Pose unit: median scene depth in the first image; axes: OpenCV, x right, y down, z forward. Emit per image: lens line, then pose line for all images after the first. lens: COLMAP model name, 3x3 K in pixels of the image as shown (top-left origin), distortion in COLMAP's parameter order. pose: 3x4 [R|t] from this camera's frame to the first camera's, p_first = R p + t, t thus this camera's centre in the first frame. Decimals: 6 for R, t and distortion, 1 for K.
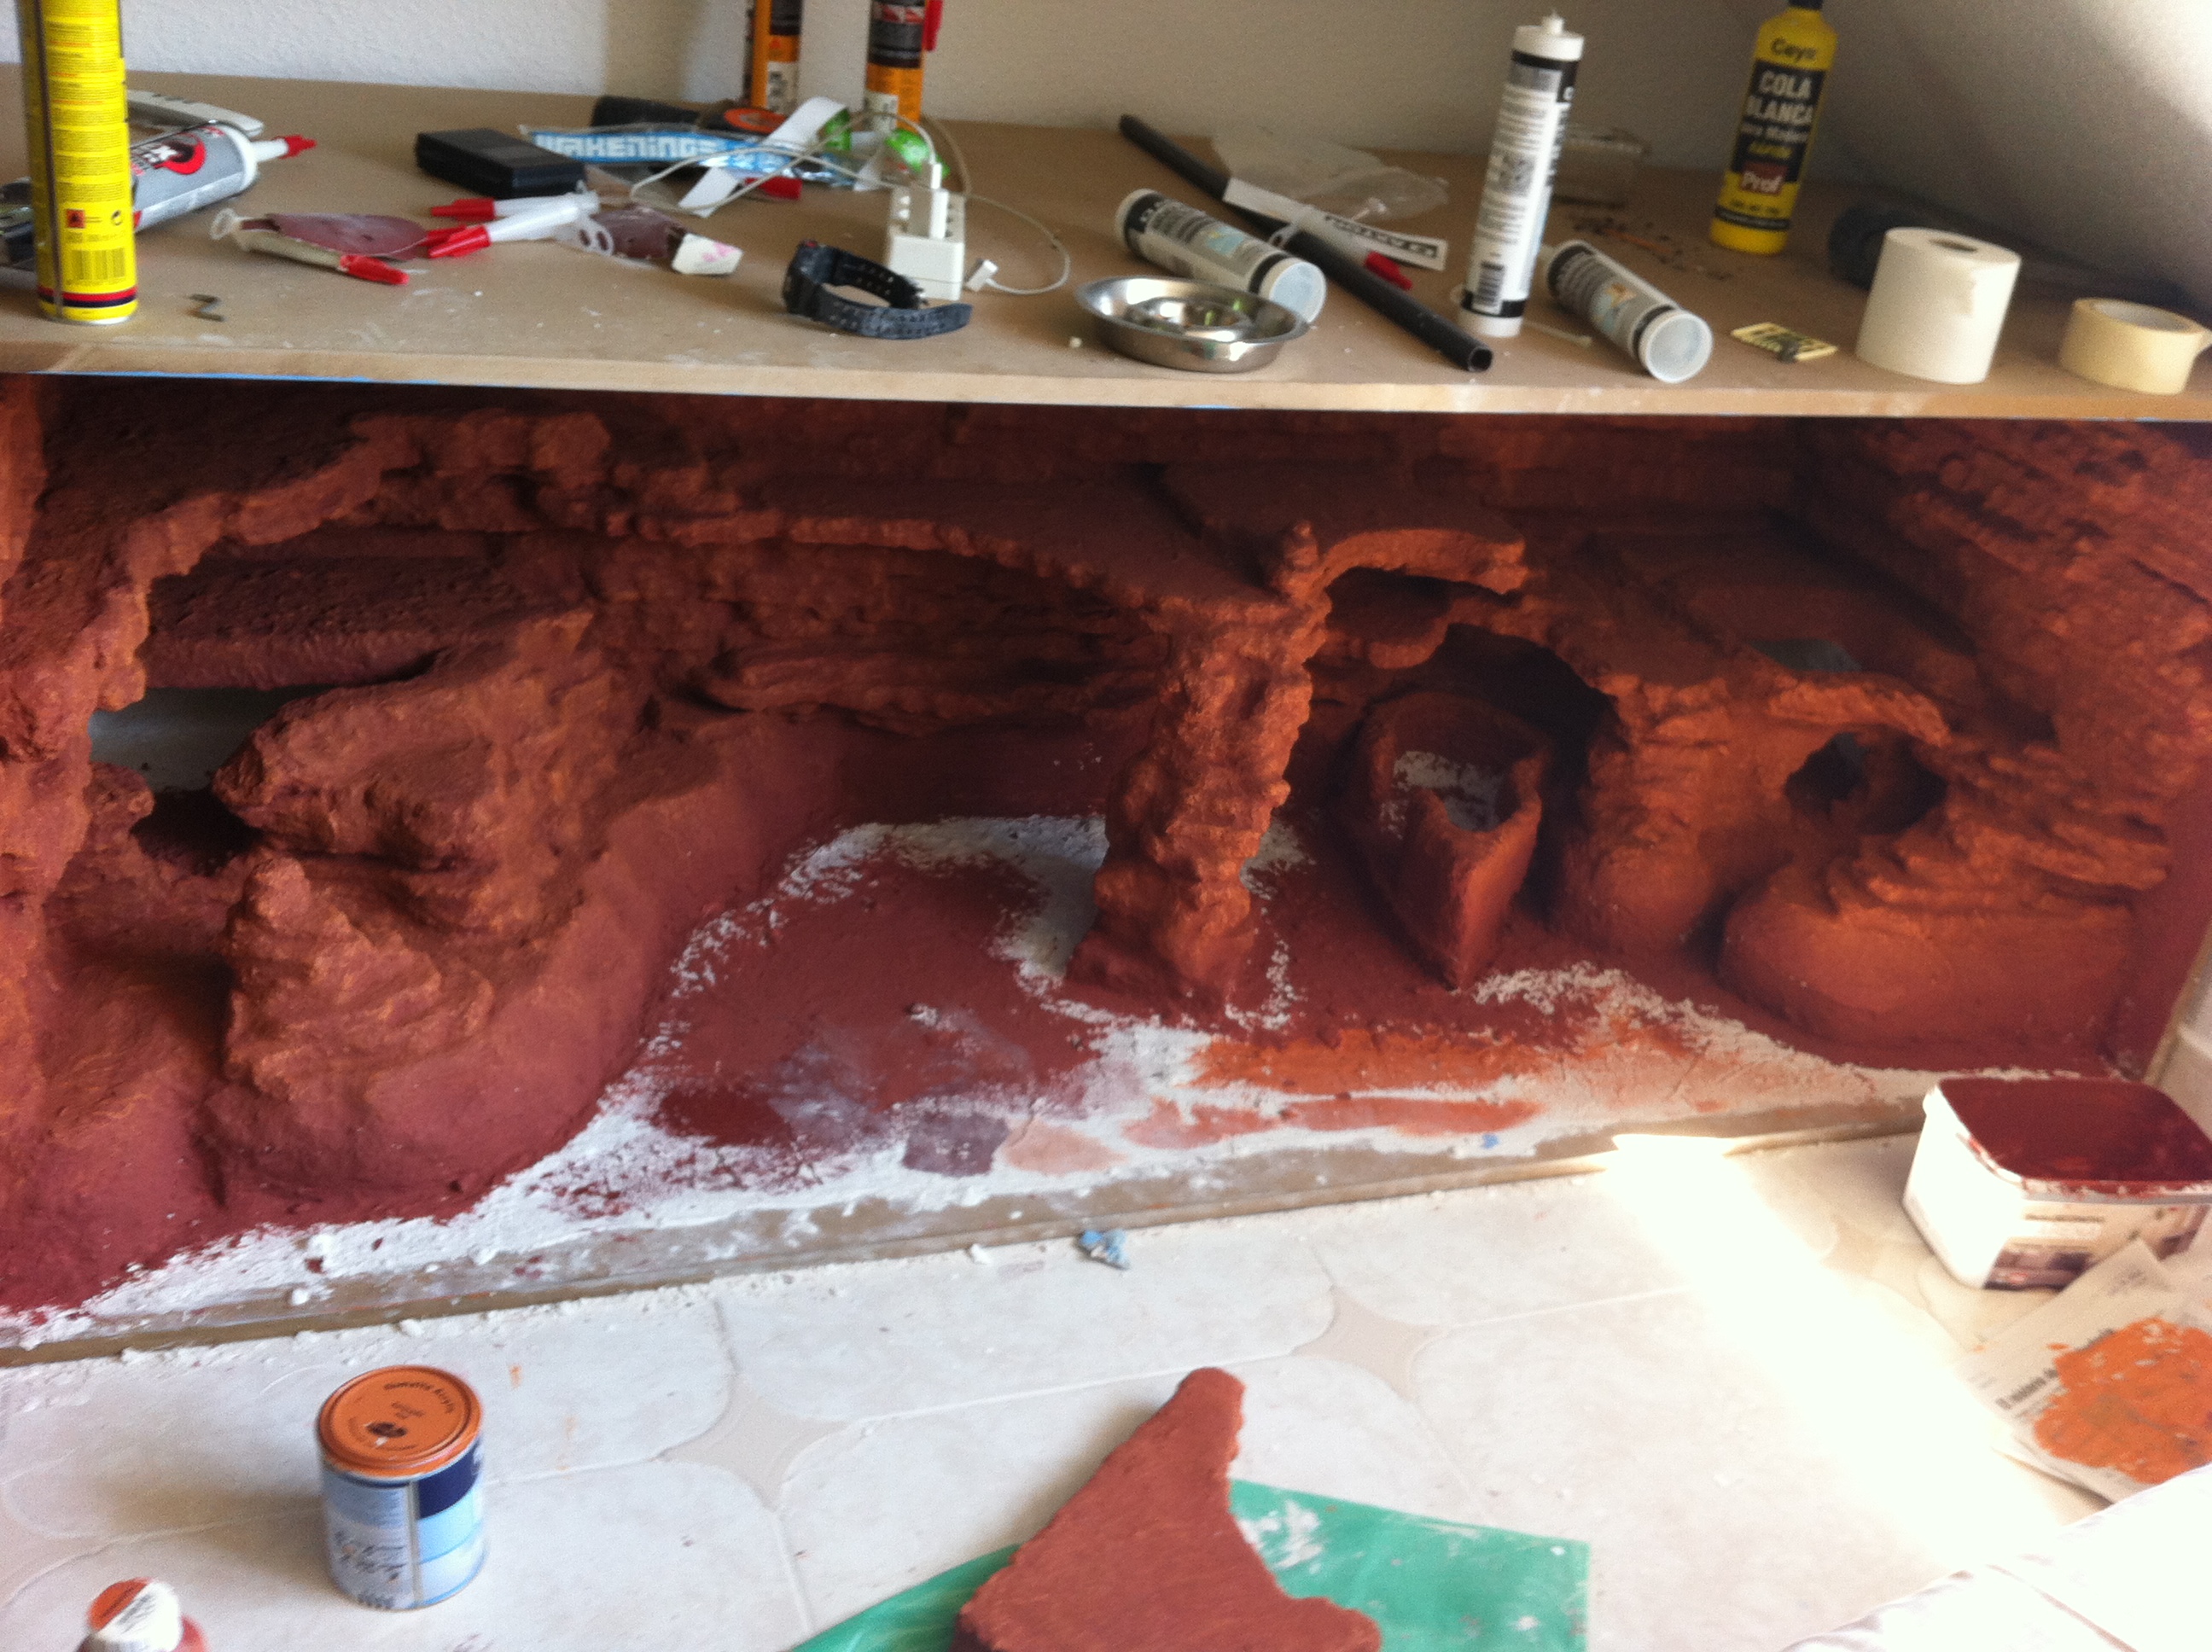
lens RADIAL K [[2104.2, 0, 1106.0], [0, 2104.2, 826.0], [0, 0, 1]] dist [0.016171, 0.018049]
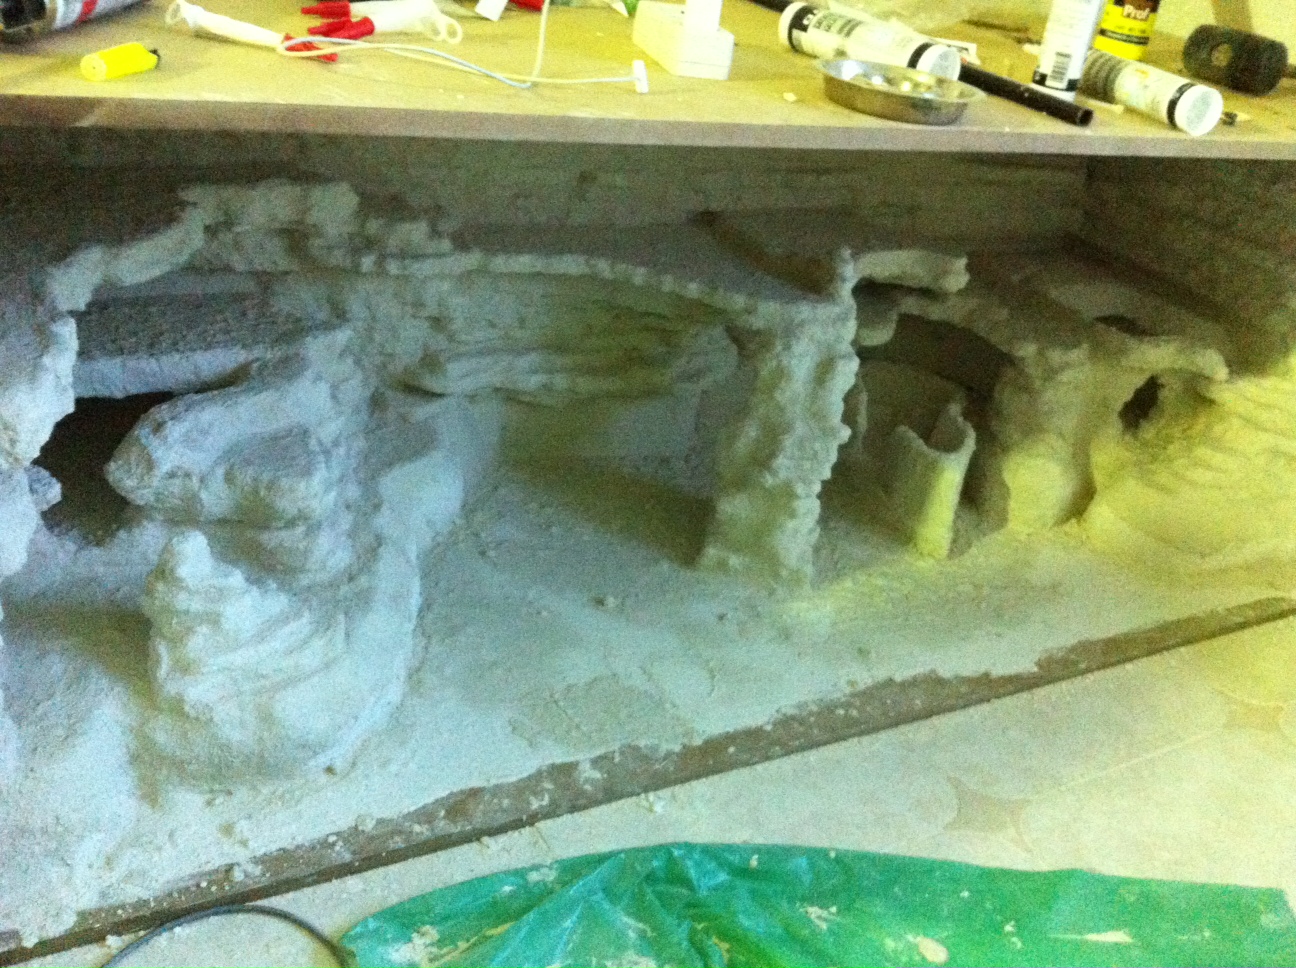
lens RADIAL K [[1232.9, 0, 648.0], [0, 1232.9, 484.0], [0, 0, 1]] dist [0.016171, 0.018049]
pose [[0.986720, -0.059662, 0.151079, -0.189424], [0.054935, 0.997866, 0.035280, -0.019863], [-0.152861, -0.026512, 0.987892, 0.185048]]
